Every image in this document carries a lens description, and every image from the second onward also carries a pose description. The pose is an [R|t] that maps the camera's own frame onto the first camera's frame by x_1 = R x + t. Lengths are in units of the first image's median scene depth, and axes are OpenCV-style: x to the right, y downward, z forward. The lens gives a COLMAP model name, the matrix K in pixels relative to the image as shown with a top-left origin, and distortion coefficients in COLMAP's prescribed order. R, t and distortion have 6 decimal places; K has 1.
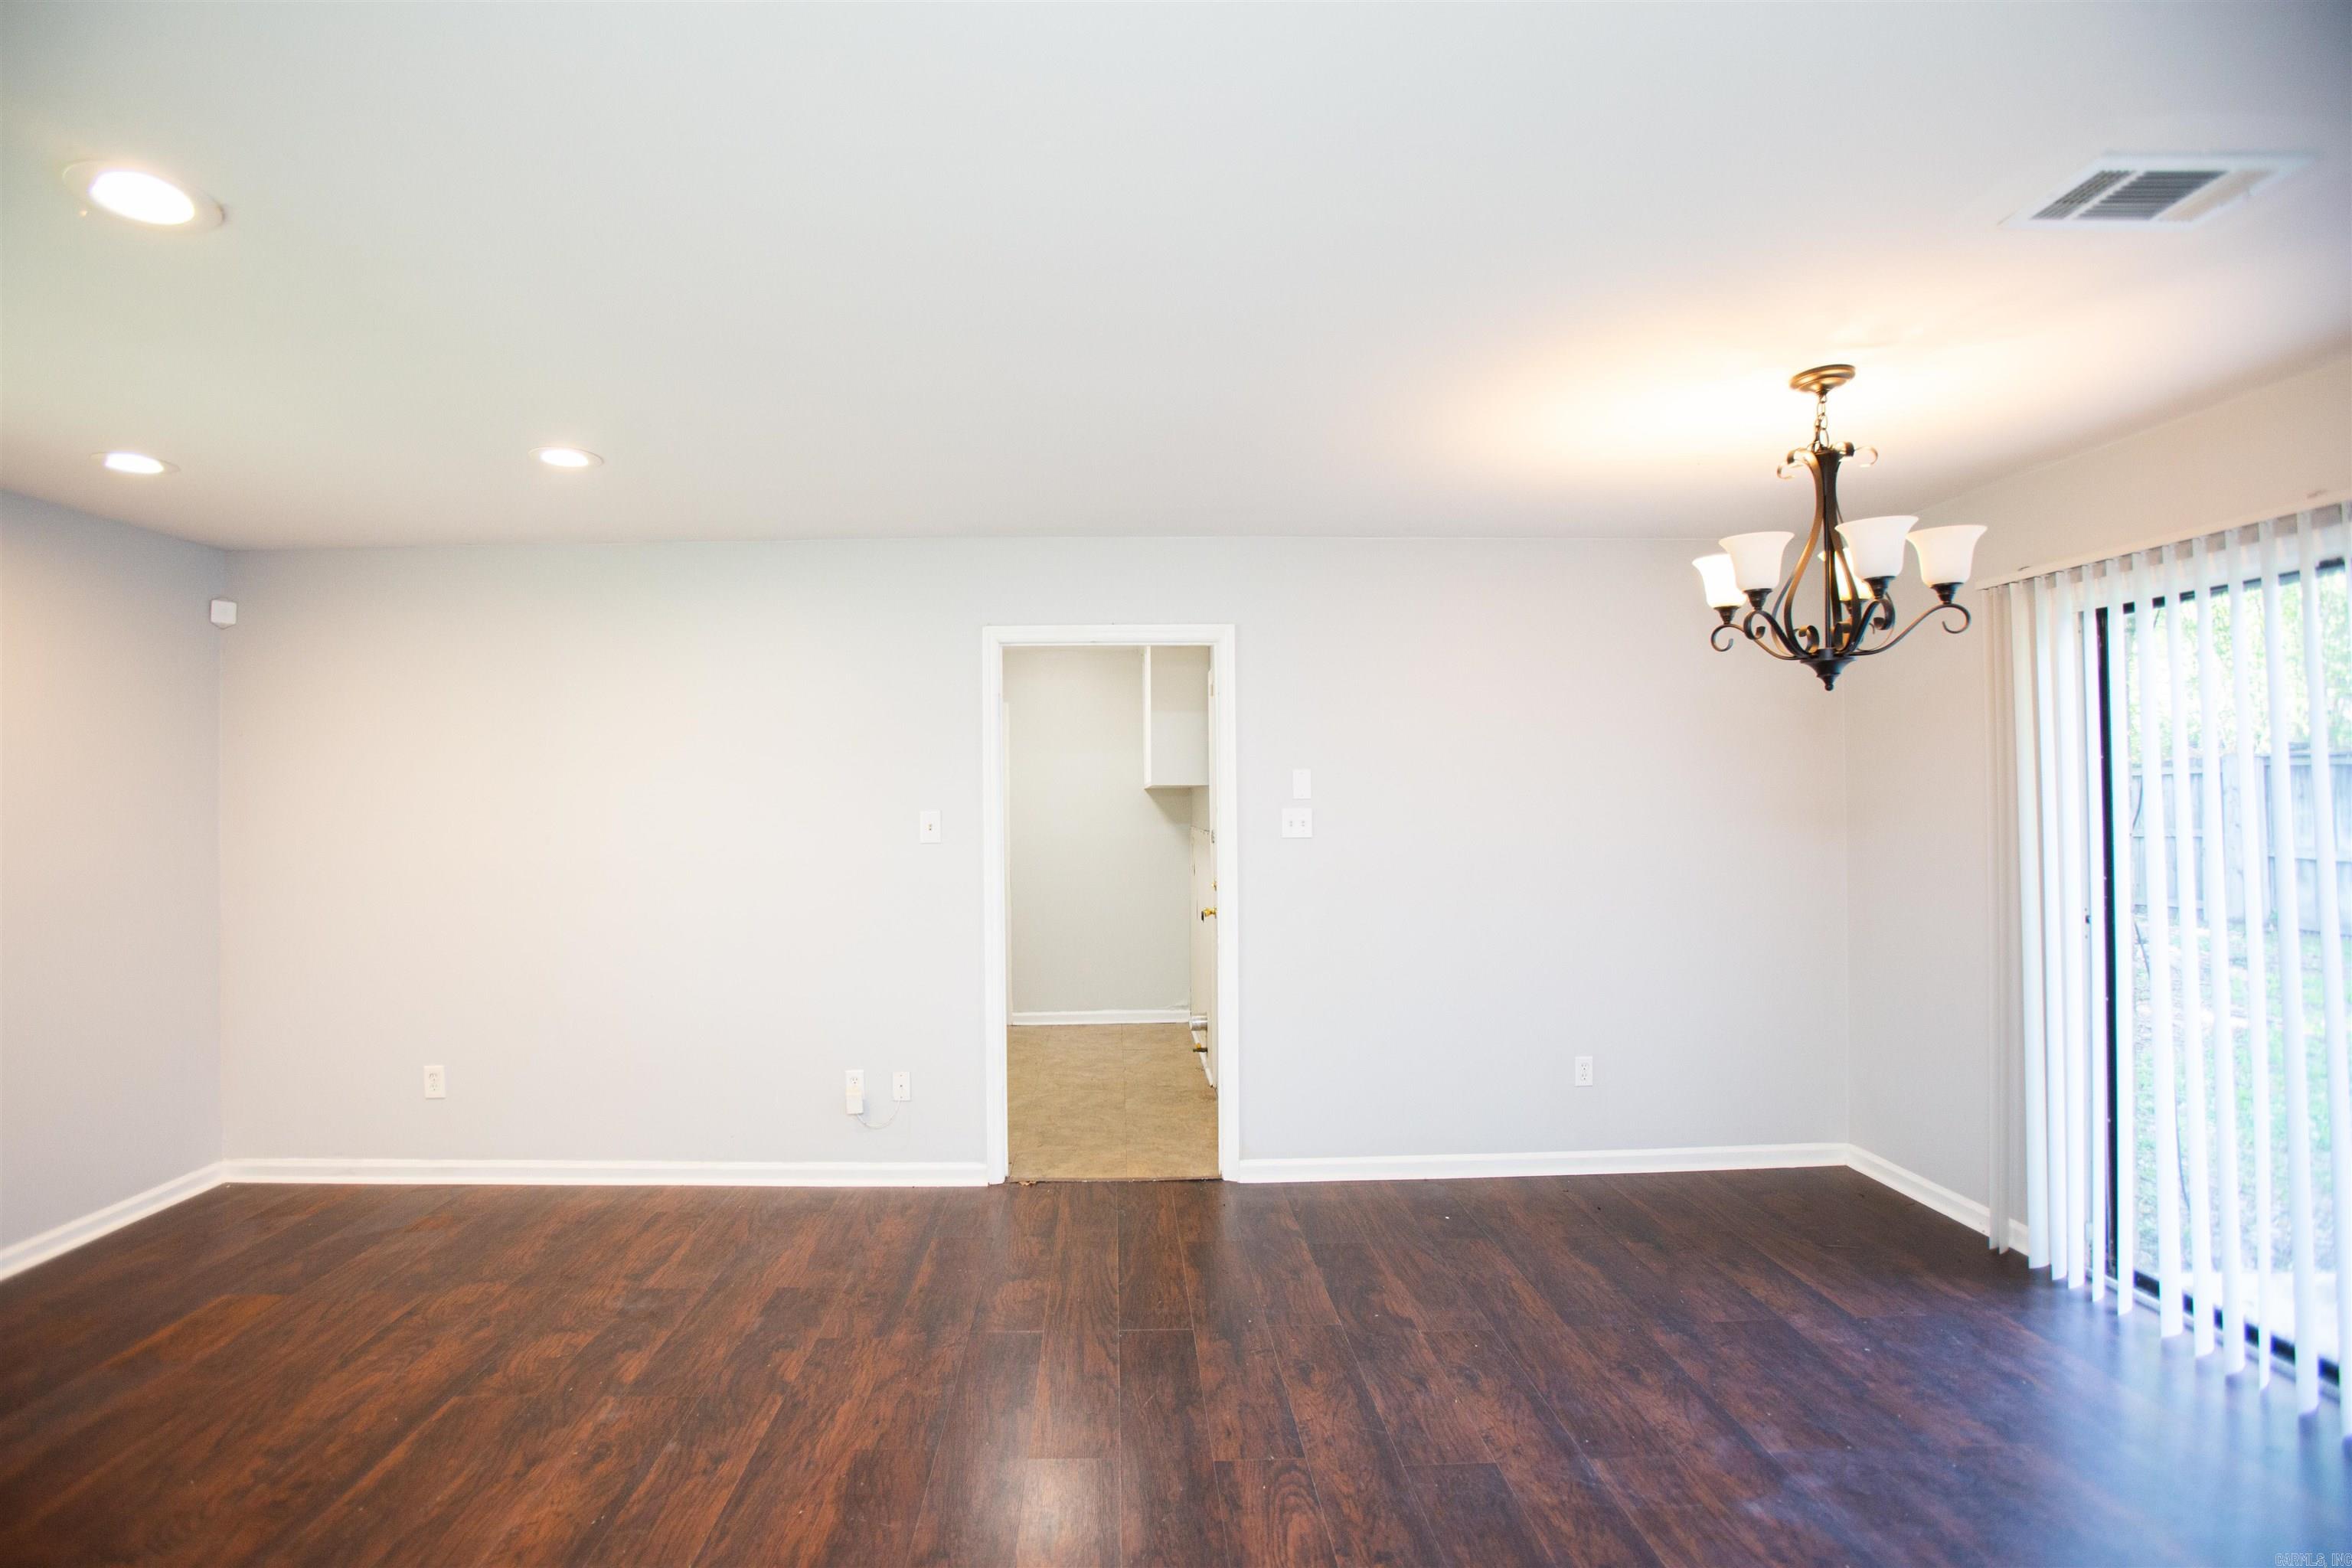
lens RADIAL K [[1089.2, 0, 1167.3], [0, 1089.2, 794.1], [0, 0, 1]] dist [-0.033636, 0.010721]
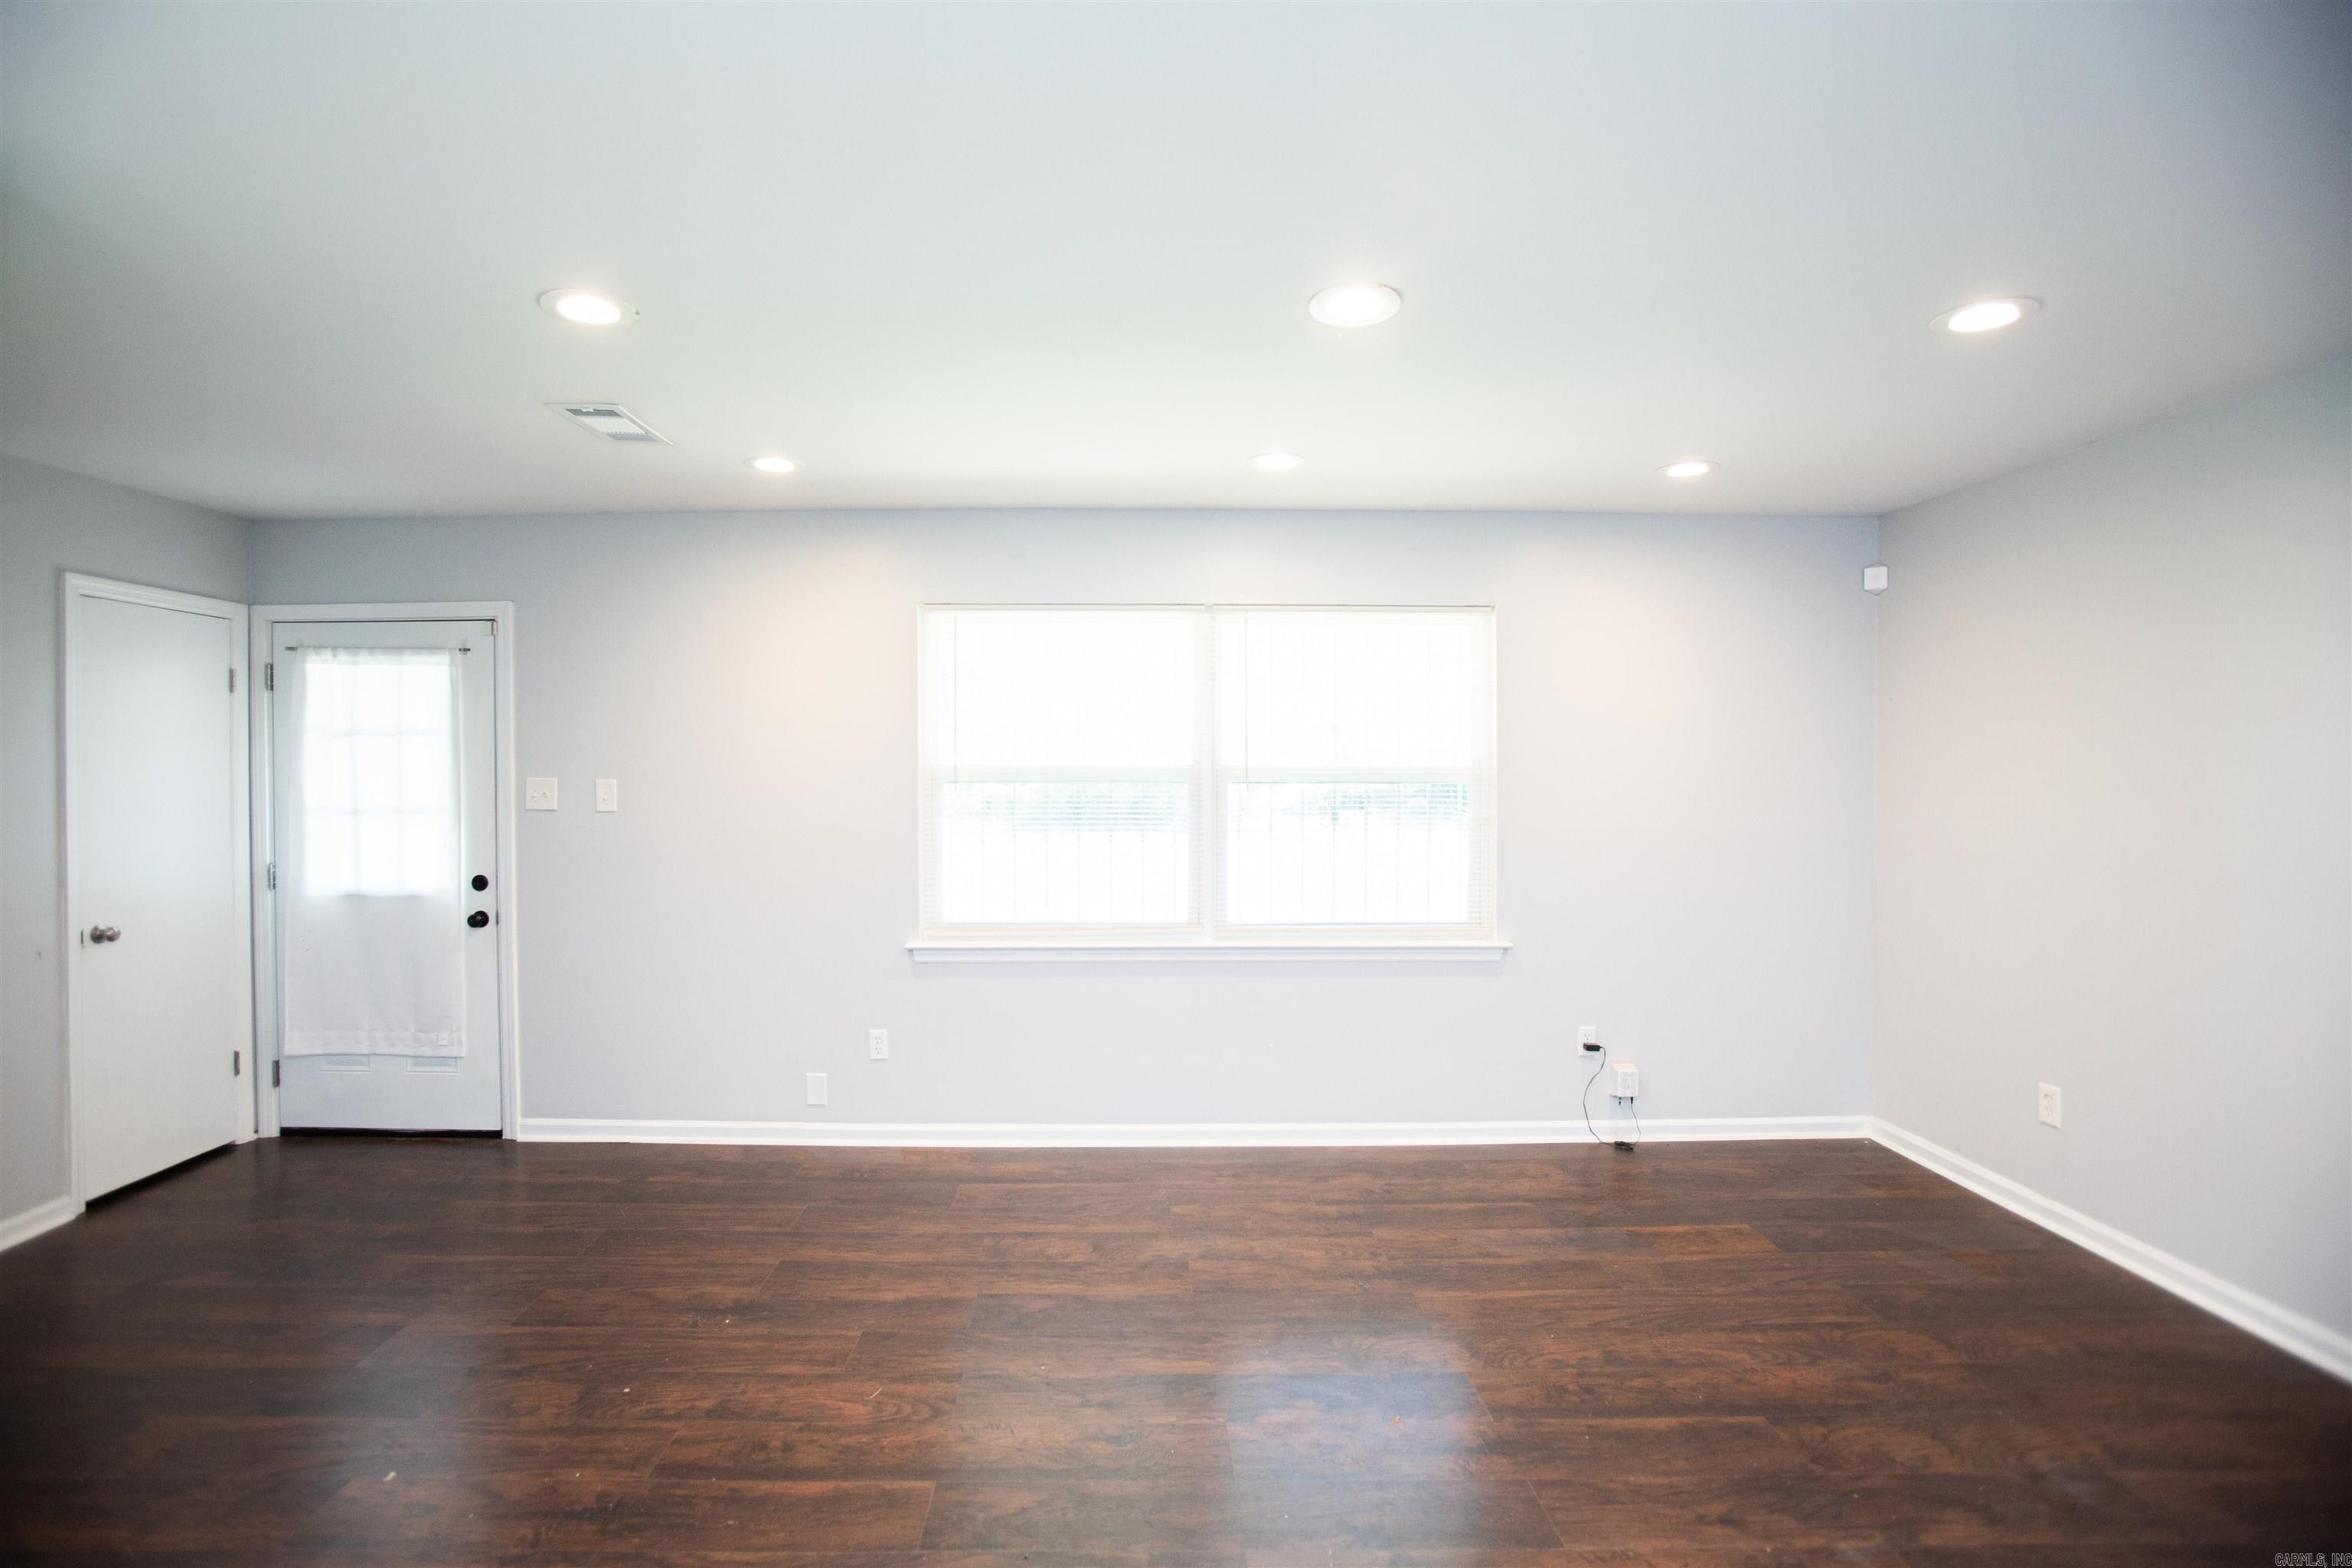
lens RADIAL K [[1089.2, 0, 1105.8], [0, 1089.2, 813.5], [0, 0, 1]] dist [-0.033636, 0.010721]
pose [[-0.058488, 0.044581, -0.997292, 0.234842], [0.014095, 0.998940, 0.043828, -0.004505], [0.998189, -0.011493, -0.059054, 0.440367]]
